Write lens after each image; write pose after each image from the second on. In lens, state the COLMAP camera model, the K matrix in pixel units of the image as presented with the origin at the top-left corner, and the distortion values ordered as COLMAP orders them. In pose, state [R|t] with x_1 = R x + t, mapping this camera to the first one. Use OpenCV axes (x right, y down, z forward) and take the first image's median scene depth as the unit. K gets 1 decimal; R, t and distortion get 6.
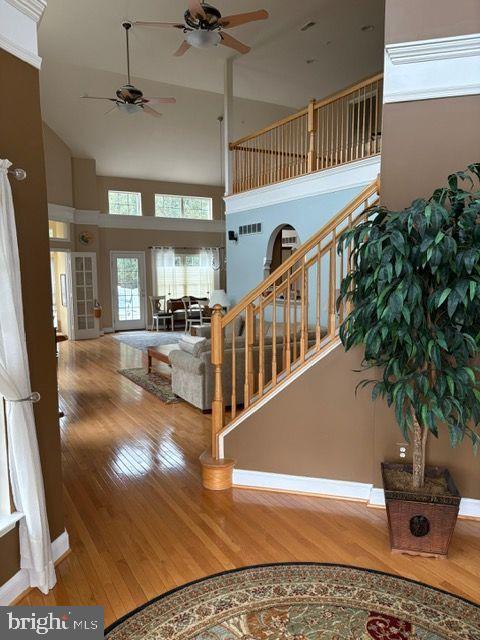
lens RADIAL K [[468.4, 0, 240.0], [0, 468.4, 320.0], [0, 0, 1]] dist [-0.003490, -0.001825]
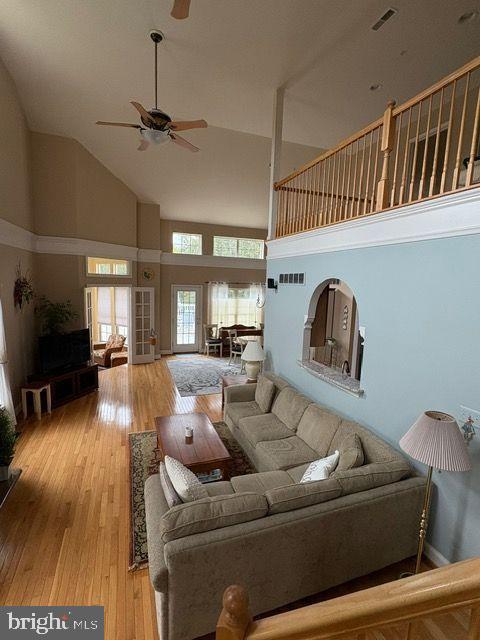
lens RADIAL K [[298.9, 0, 240.0], [0, 298.9, 320.0], [0, 0, 1]] dist [-0.001090, -0.000145]
pose [[0.984570, 0.061030, -0.164001, 0.016971], [-0.058822, 0.998101, 0.018295, -0.086513], [0.164806, -0.008366, 0.986291, 0.305724]]
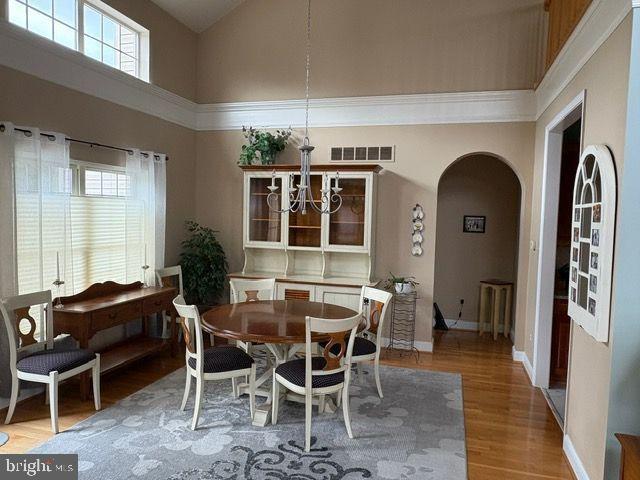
lens RADIAL K [[468.4, 0, 320.0], [0, 468.4, 240.0], [0, 0, 1]] dist [-0.003490, -0.001825]
pose [[0.722272, -0.016084, 0.691422, -0.264034], [0.043286, 0.998821, -0.021983, -0.077034], [-0.690253, 0.045806, 0.722117, 0.716104]]
